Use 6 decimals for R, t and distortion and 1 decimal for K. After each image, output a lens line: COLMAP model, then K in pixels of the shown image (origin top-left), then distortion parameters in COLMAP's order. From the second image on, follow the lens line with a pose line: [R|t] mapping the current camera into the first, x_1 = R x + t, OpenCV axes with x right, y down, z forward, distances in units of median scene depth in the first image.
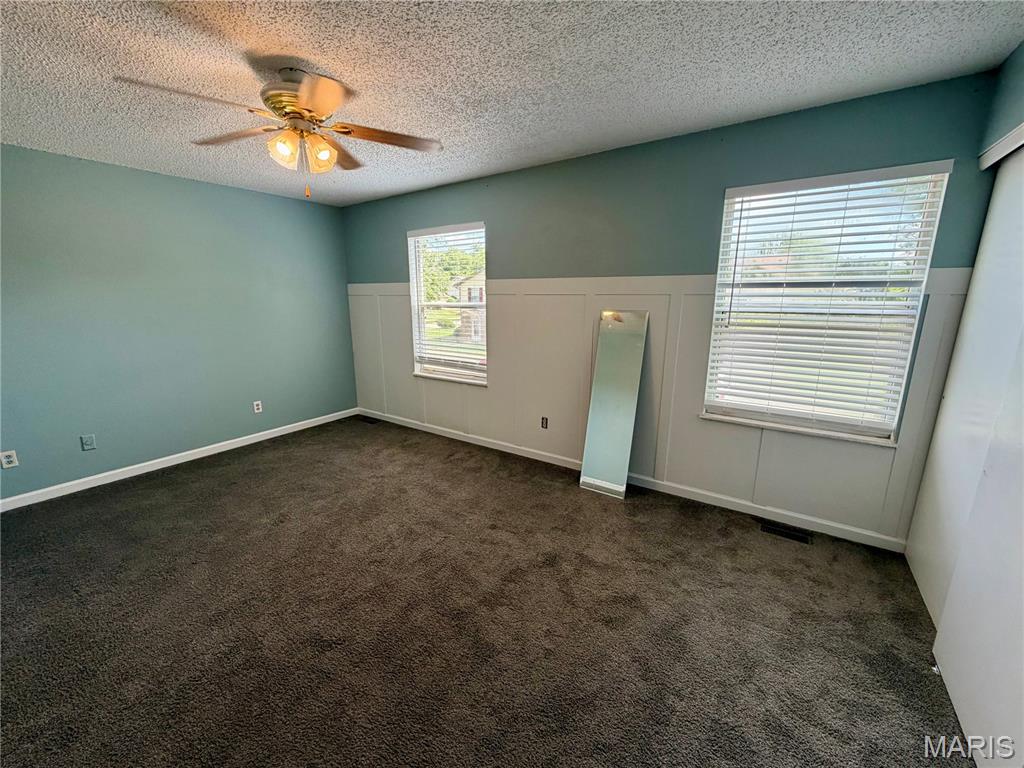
lens RADIAL K [[407.5, 0, 506.8], [0, 407.5, 382.9], [0, 0, 1]] dist [-0.001129, 0.000392]
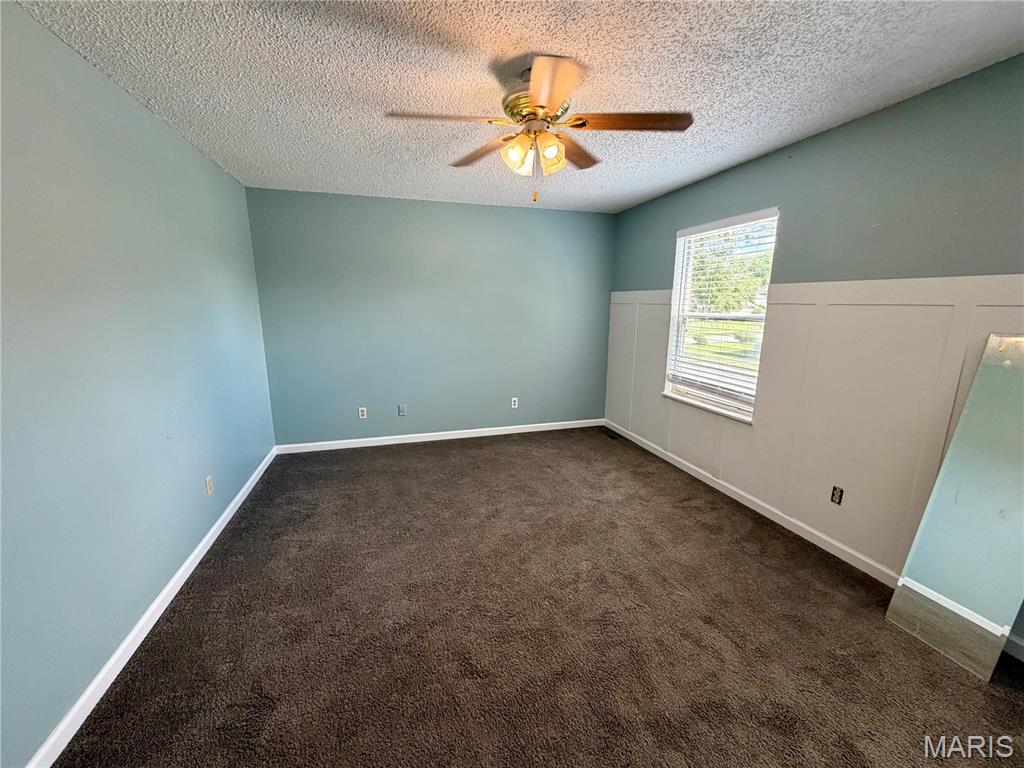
lens RADIAL K [[407.5, 0, 509.6], [0, 407.5, 383.4], [0, 0, 1]] dist [-0.001129, 0.000392]
pose [[0.778908, 0.129515, -0.613619, 0.081709], [-0.141284, 0.989529, 0.029517, -0.037601], [0.611017, 0.063703, 0.789050, 0.175935]]
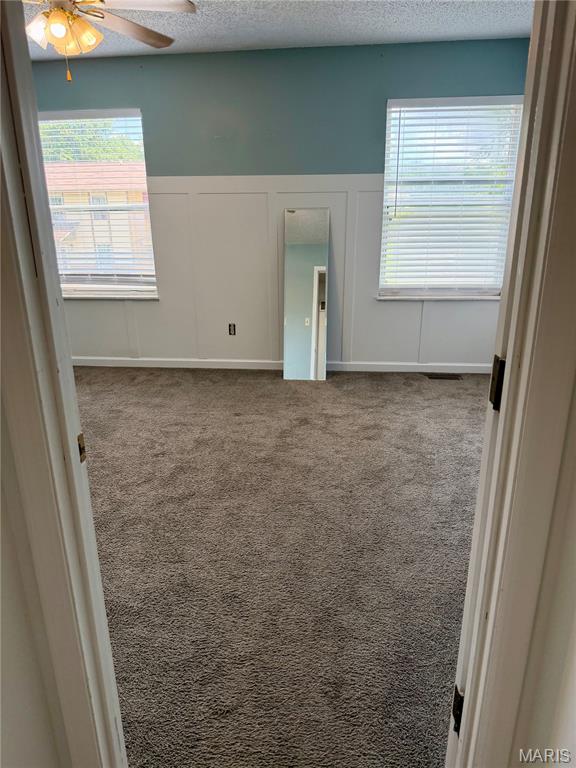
lens RADIAL K [[539.4, 0, 285.4], [0, 539.4, 388.3], [0, 0, 1]] dist [0.055258, -0.081019]
pose [[0.881193, -0.157943, 0.445592, -0.538141], [0.110122, 0.985190, 0.131431, 0.109641], [-0.459751, -0.066747, 0.885536, -0.312581]]
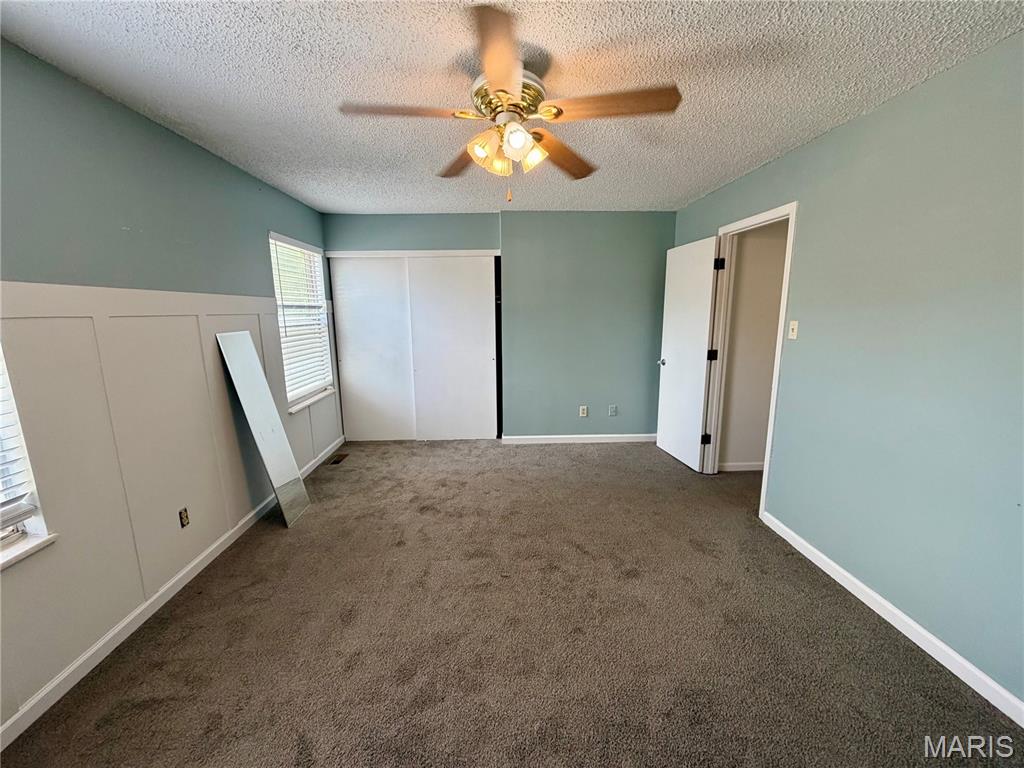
lens RADIAL K [[407.5, 0, 512.3], [0, 407.5, 374.8], [0, 0, 1]] dist [-0.001129, 0.000392]
pose [[-0.604731, -0.120416, 0.787274, -0.919348], [0.179682, 0.942390, 0.282162, -0.264748], [-0.775896, 0.312091, -0.548256, 1.187212]]
